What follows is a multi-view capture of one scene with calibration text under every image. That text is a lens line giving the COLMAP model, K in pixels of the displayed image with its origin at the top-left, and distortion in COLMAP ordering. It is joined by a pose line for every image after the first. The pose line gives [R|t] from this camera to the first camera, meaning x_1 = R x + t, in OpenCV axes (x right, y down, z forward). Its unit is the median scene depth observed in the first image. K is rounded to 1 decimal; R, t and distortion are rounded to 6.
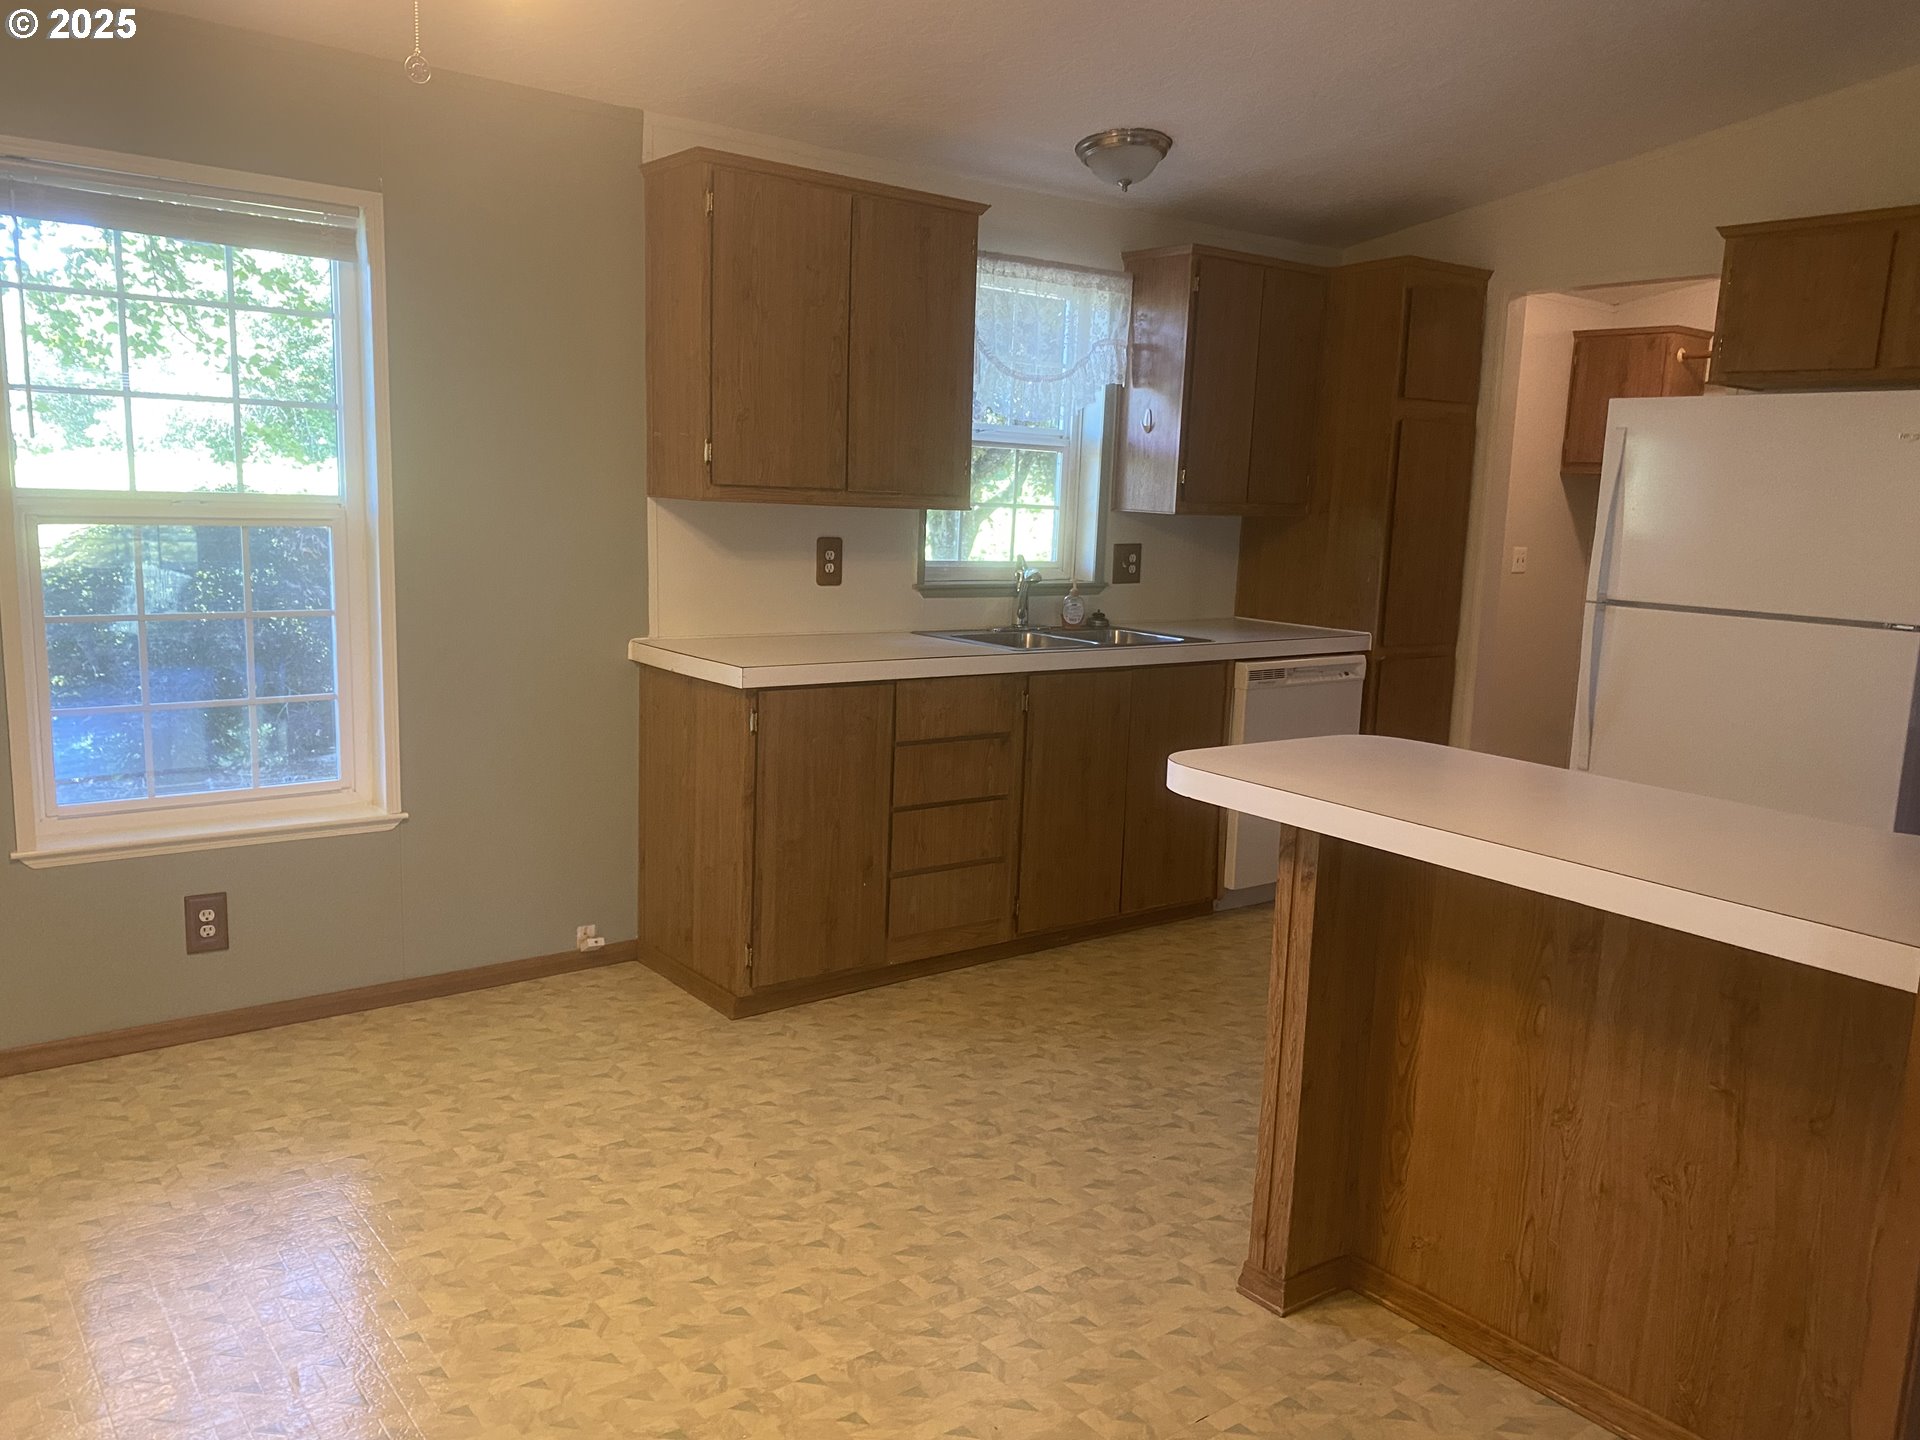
lens RADIAL K [[1458.2, 0, 967.7], [0, 1458.2, 722.9], [0, 0, 1]] dist [0.058542, -0.070452]
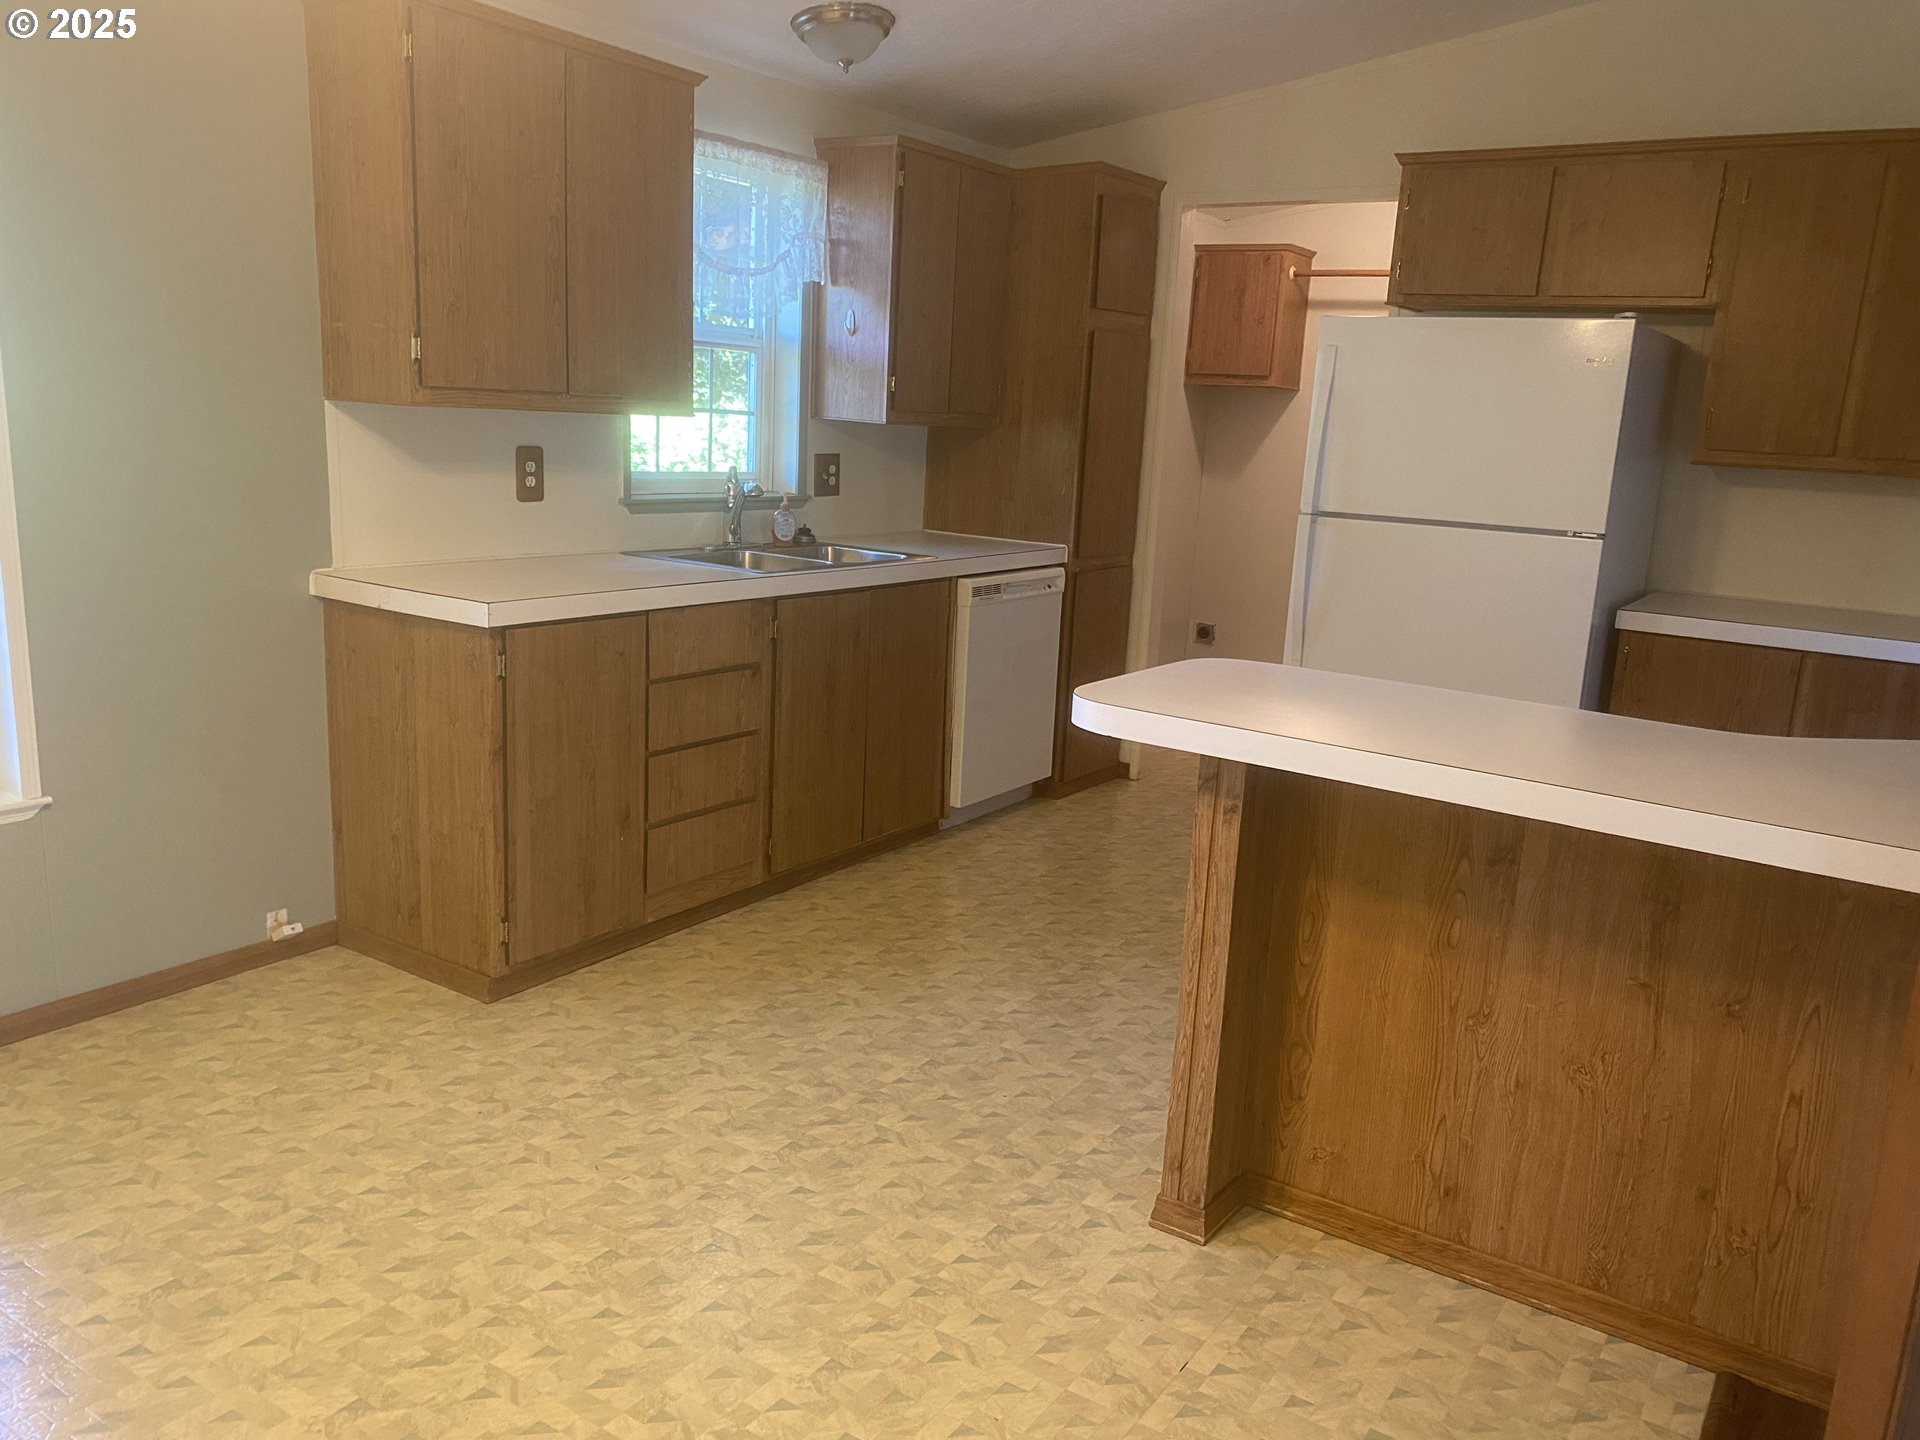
lens RADIAL K [[1458.2, 0, 956.1], [0, 1458.2, 728.6], [0, 0, 1]] dist [0.058542, -0.070452]
pose [[0.949789, -0.057583, 0.307548, -0.153485], [0.035593, 0.996423, 0.076641, -0.019656], [-0.310861, -0.061846, 0.948441, 0.080963]]
